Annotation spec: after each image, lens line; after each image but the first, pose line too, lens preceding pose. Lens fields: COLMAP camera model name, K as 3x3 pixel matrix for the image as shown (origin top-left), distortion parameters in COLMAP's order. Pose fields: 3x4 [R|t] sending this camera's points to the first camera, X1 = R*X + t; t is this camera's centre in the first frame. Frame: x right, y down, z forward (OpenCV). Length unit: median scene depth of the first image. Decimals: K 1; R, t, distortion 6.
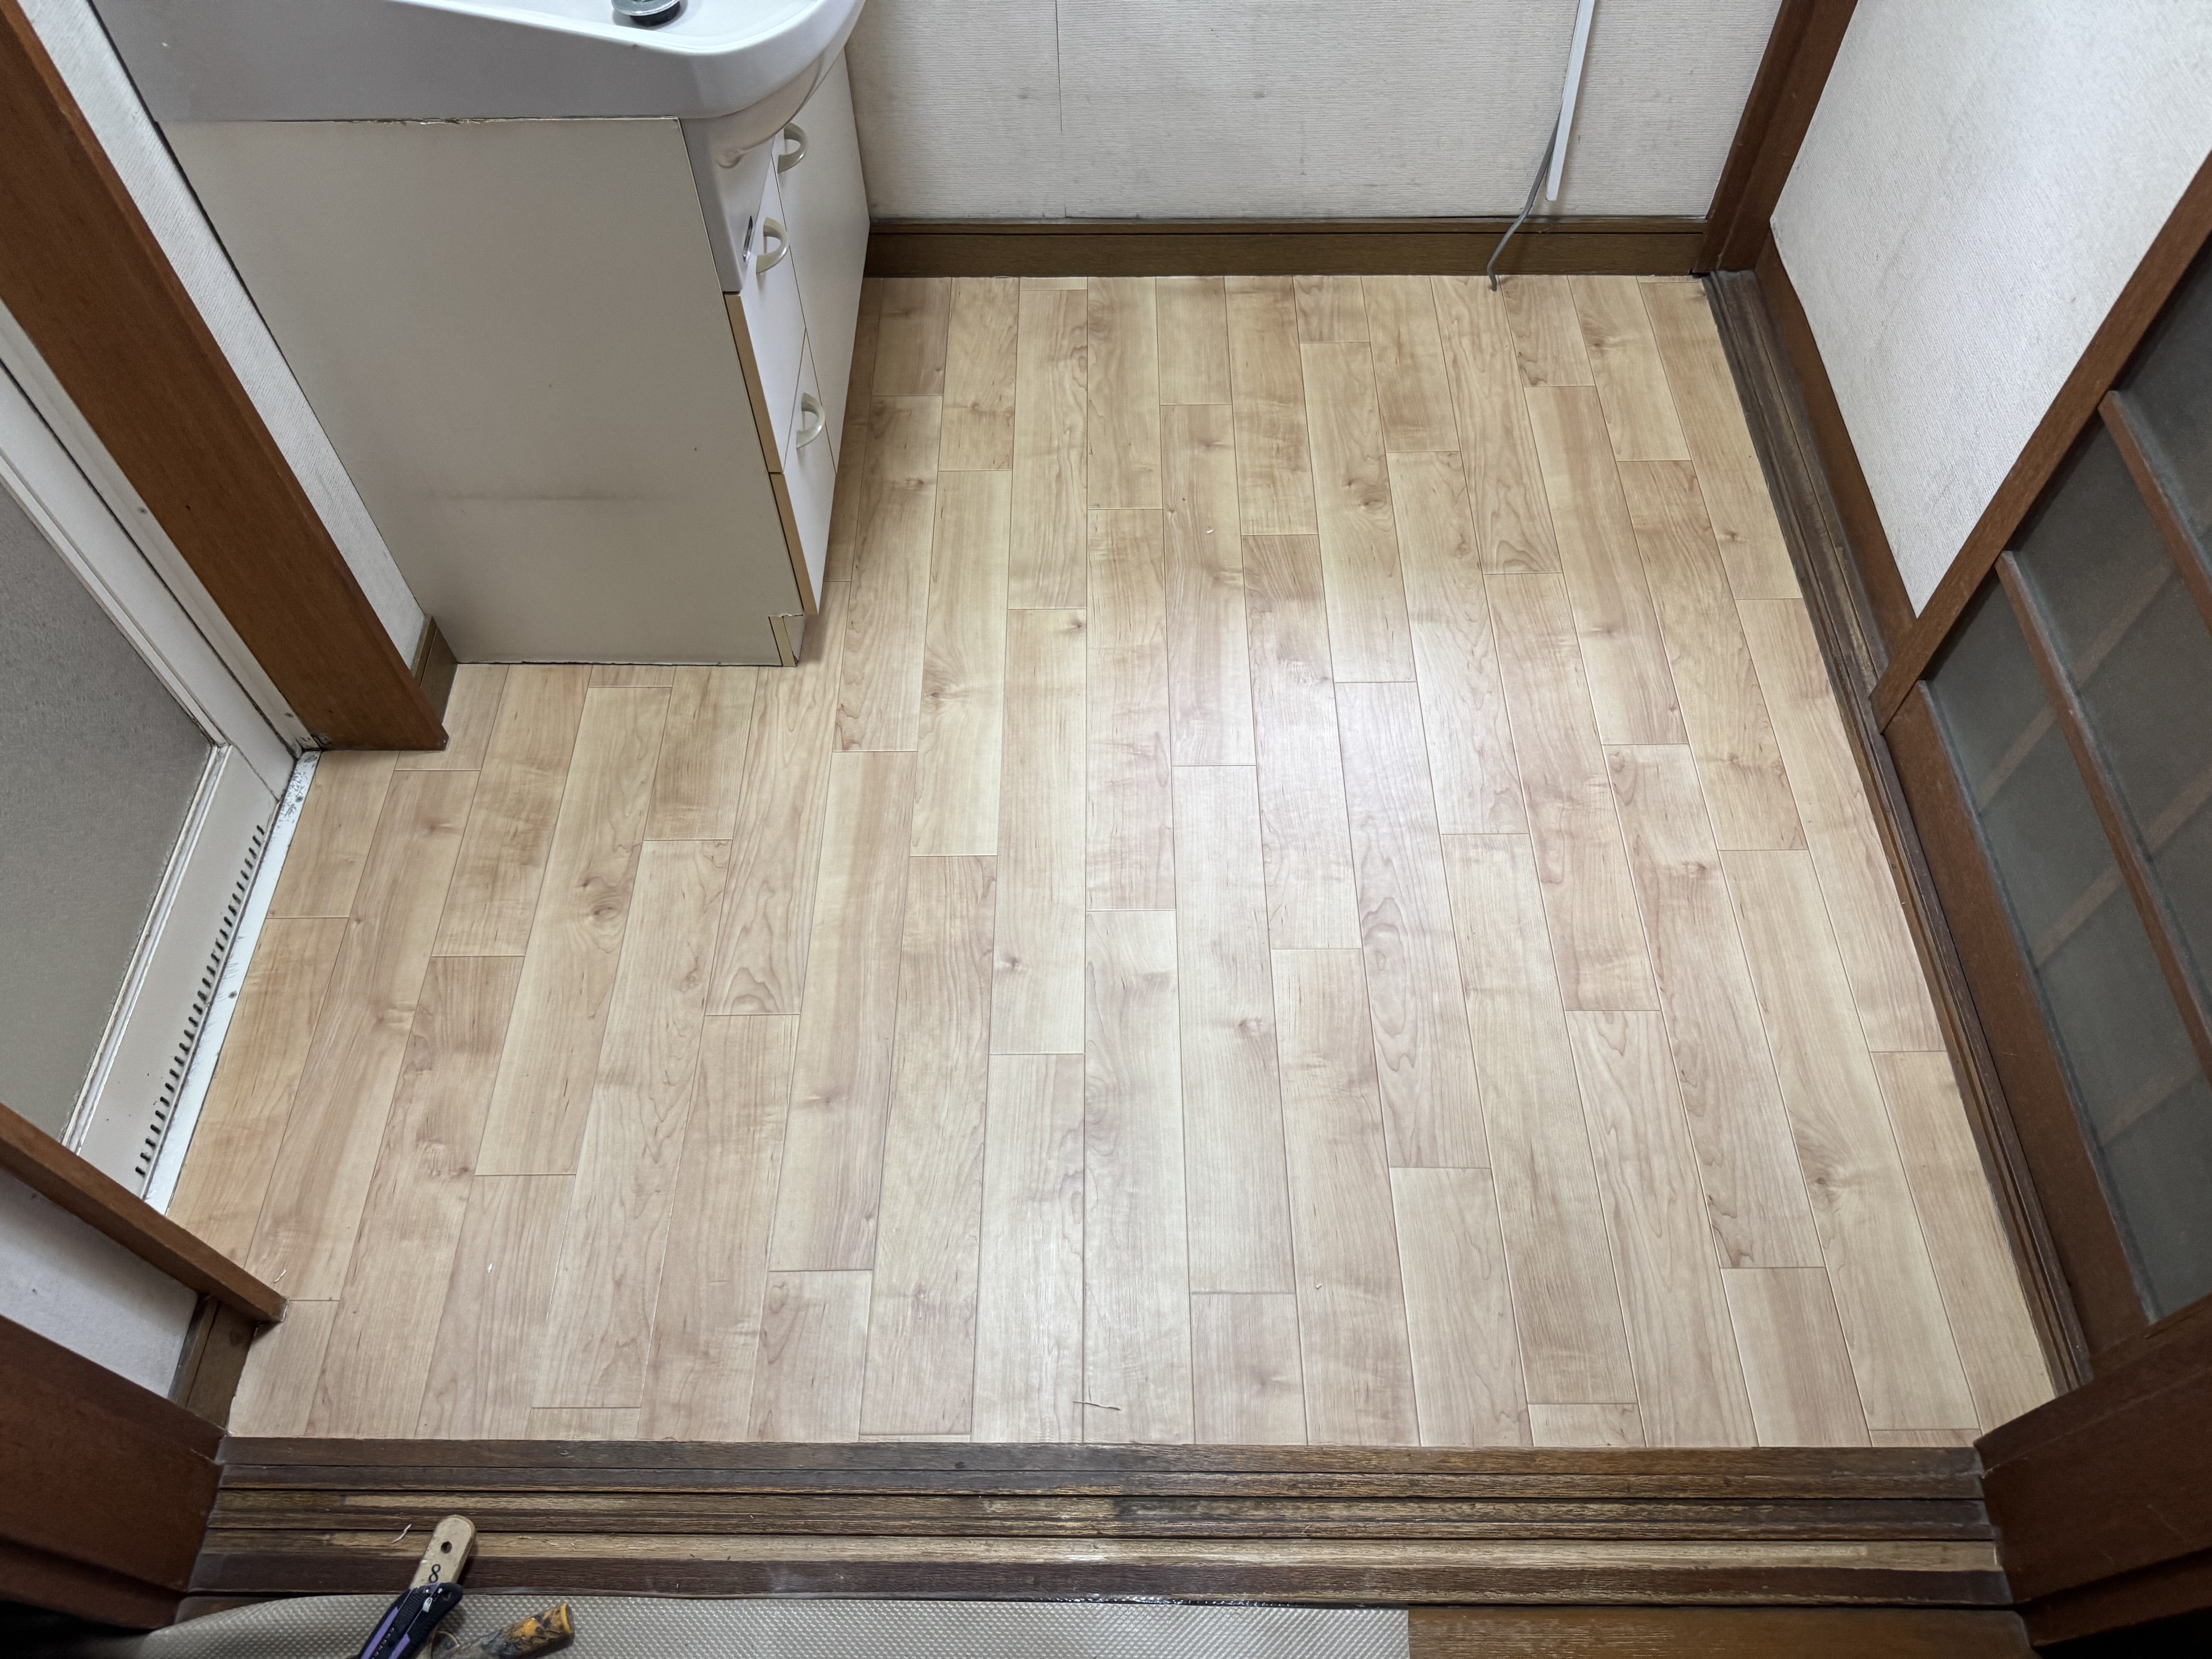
lens RADIAL K [[1583.0, 0, 1105.9], [0, 1583.0, 833.7], [0, 0, 1]] dist [0.008085, -0.032754]
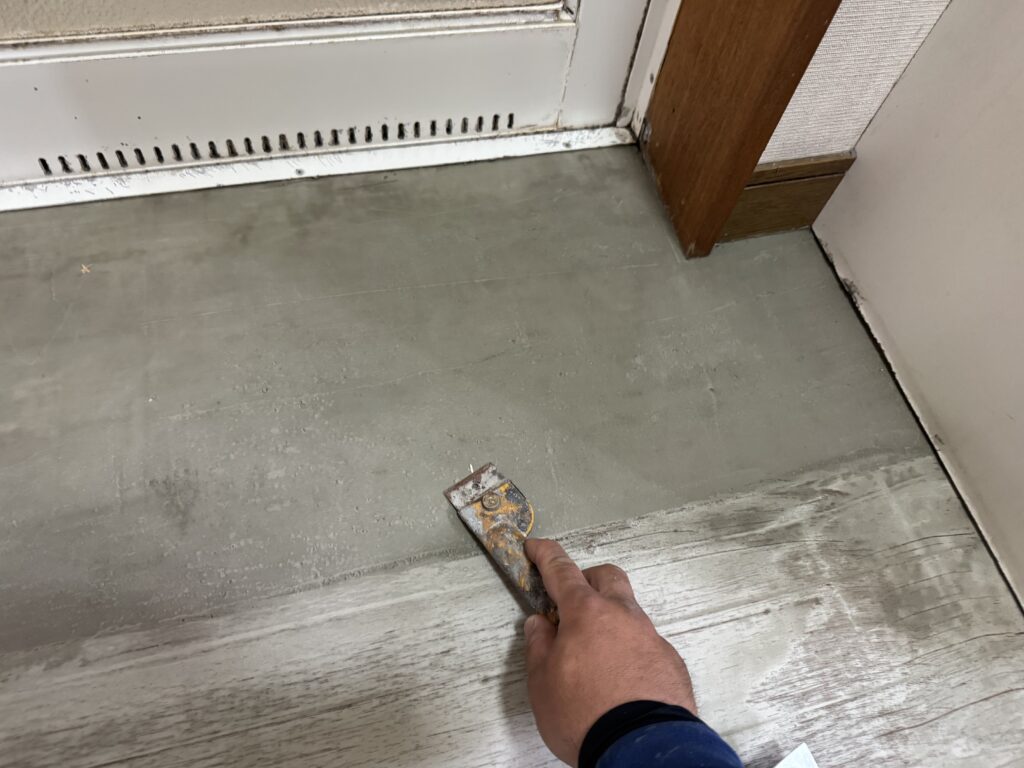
lens RADIAL K [[732.8, 0, 511.3], [0, 732.8, 393.3], [0, 0, 1]] dist [0.008085, -0.032754]
pose [[0.255081, 0.860600, -0.440797, -0.294543], [-0.859494, 0.410649, 0.304366, -0.077727], [0.442950, 0.301224, 0.844429, 0.890058]]
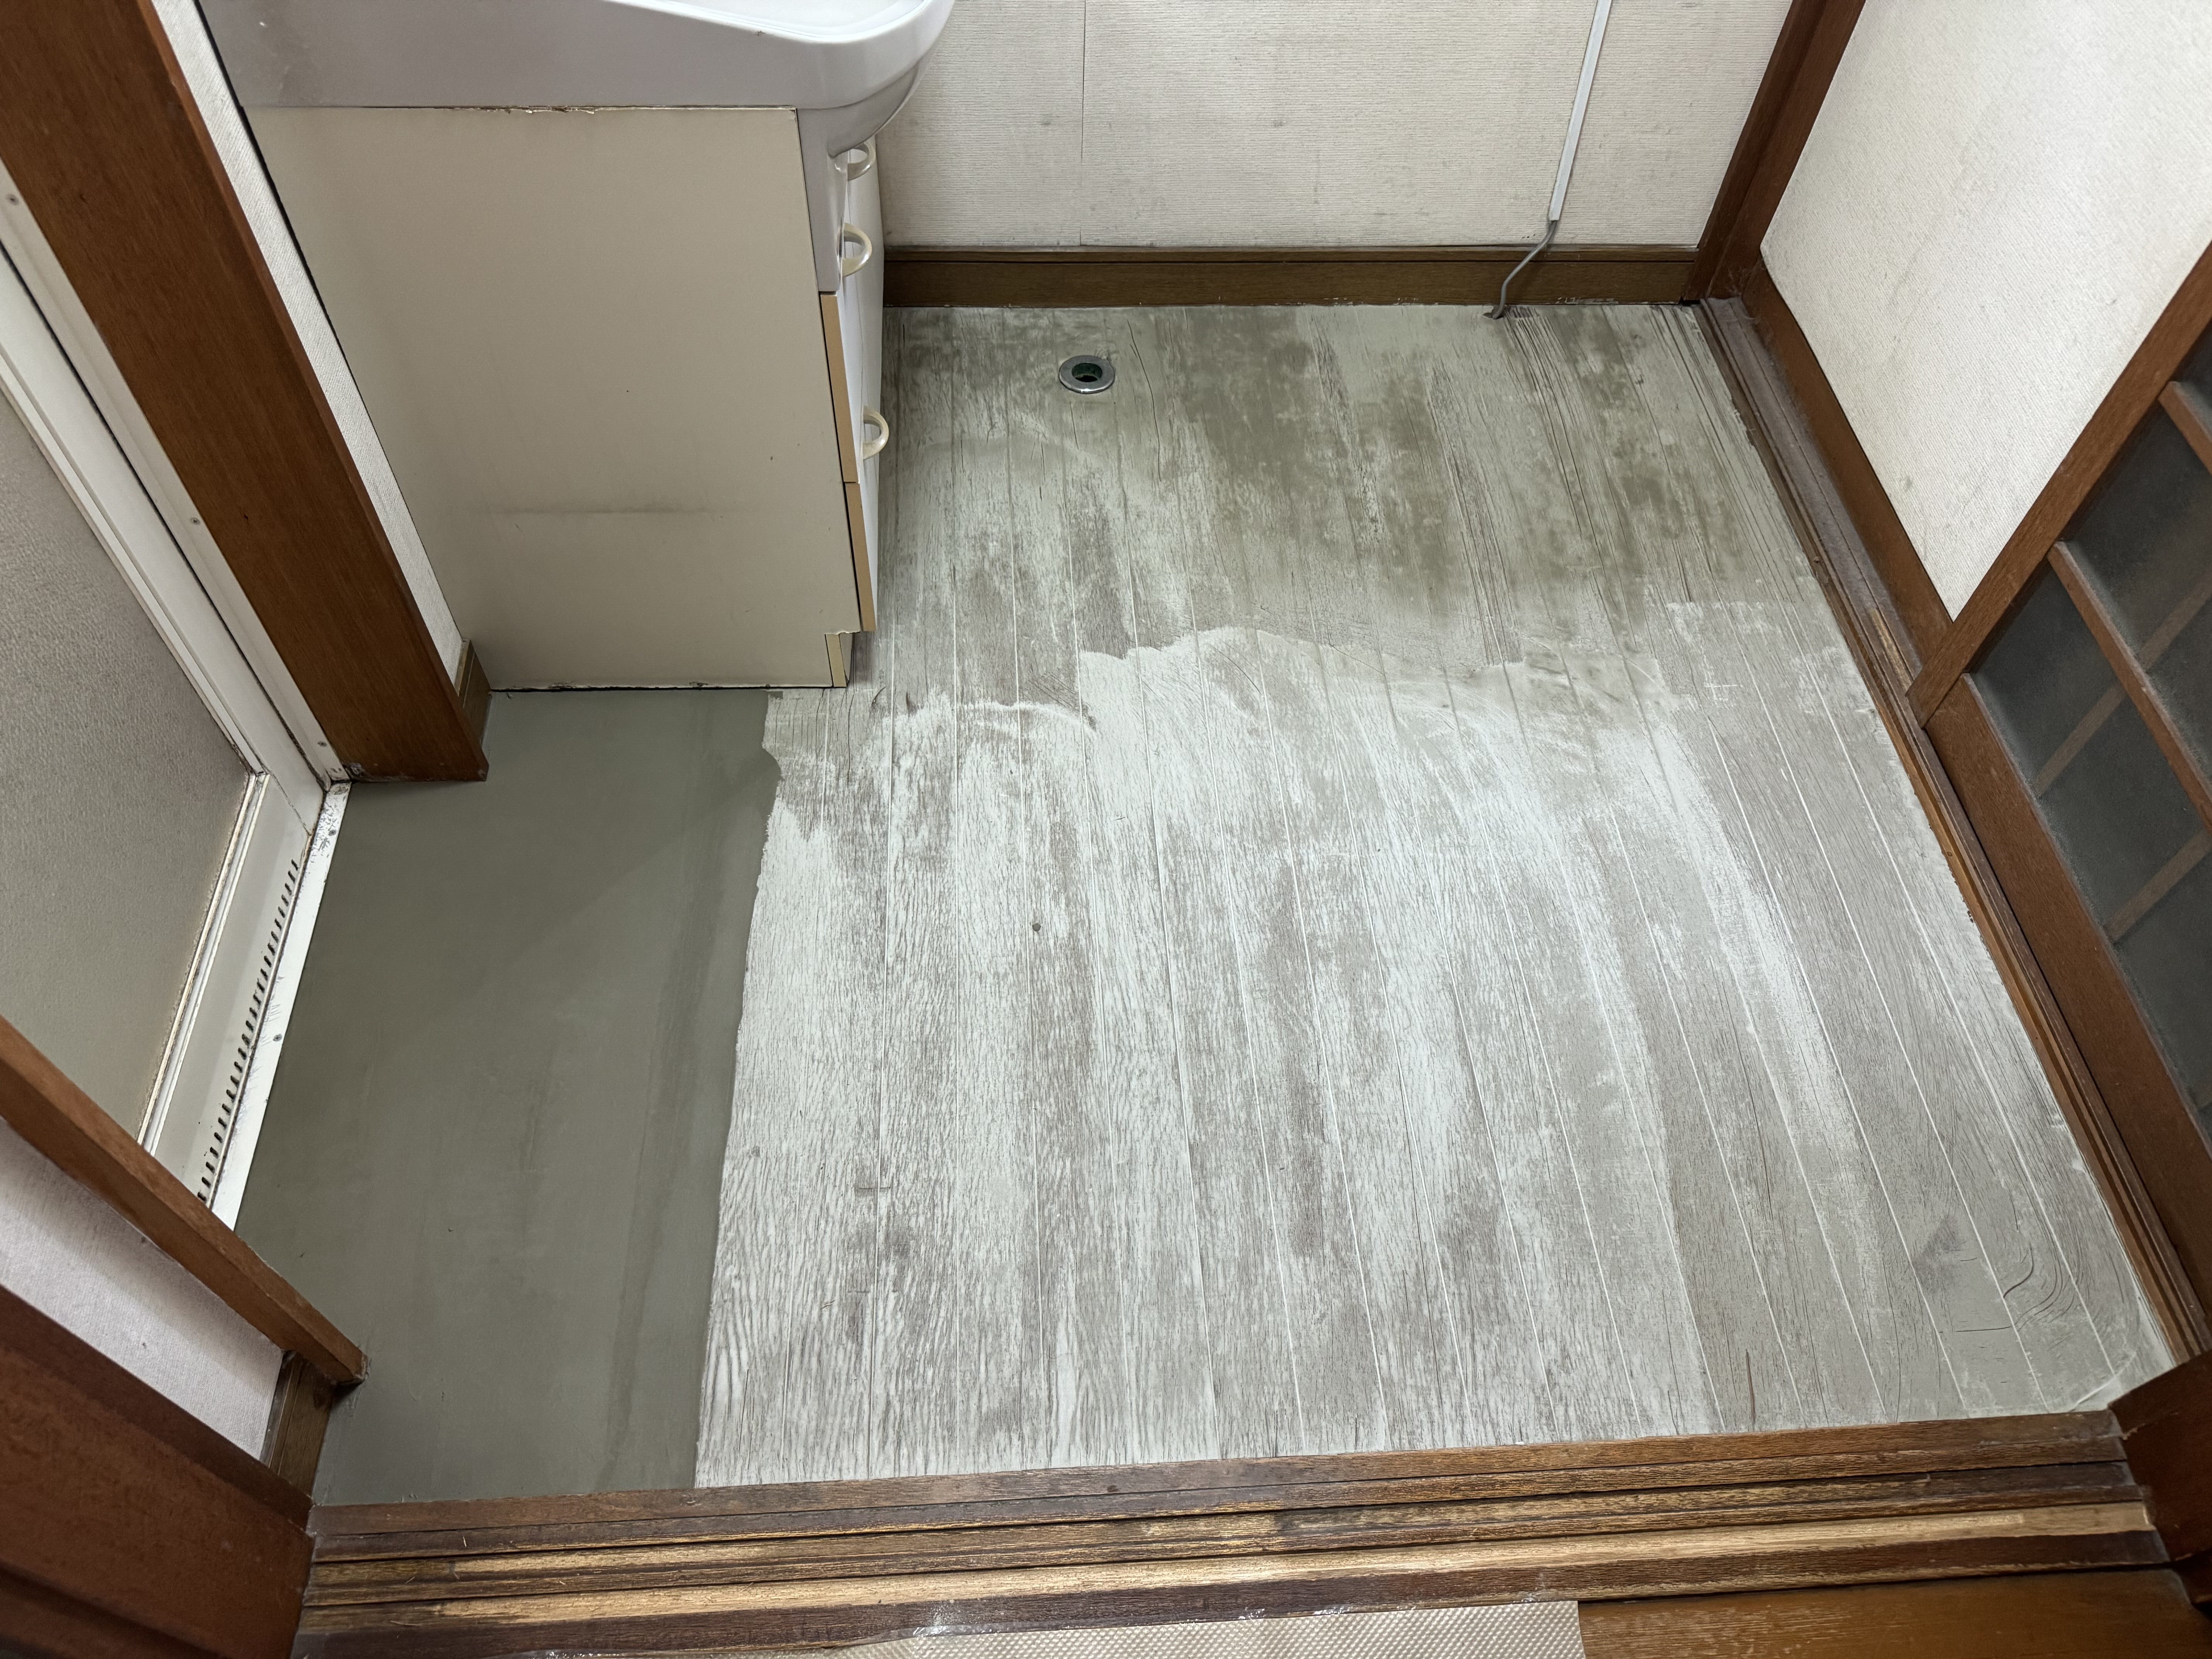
lens RADIAL K [[1583.0, 0, 1107.4], [0, 1583.0, 829.0], [0, 0, 1]] dist [0.008085, -0.032754]
pose [[0.996511, -0.026559, 0.079120, -0.156198], [0.030097, 0.998584, -0.043864, 0.040179], [-0.077843, 0.046092, 0.995900, 0.024952]]
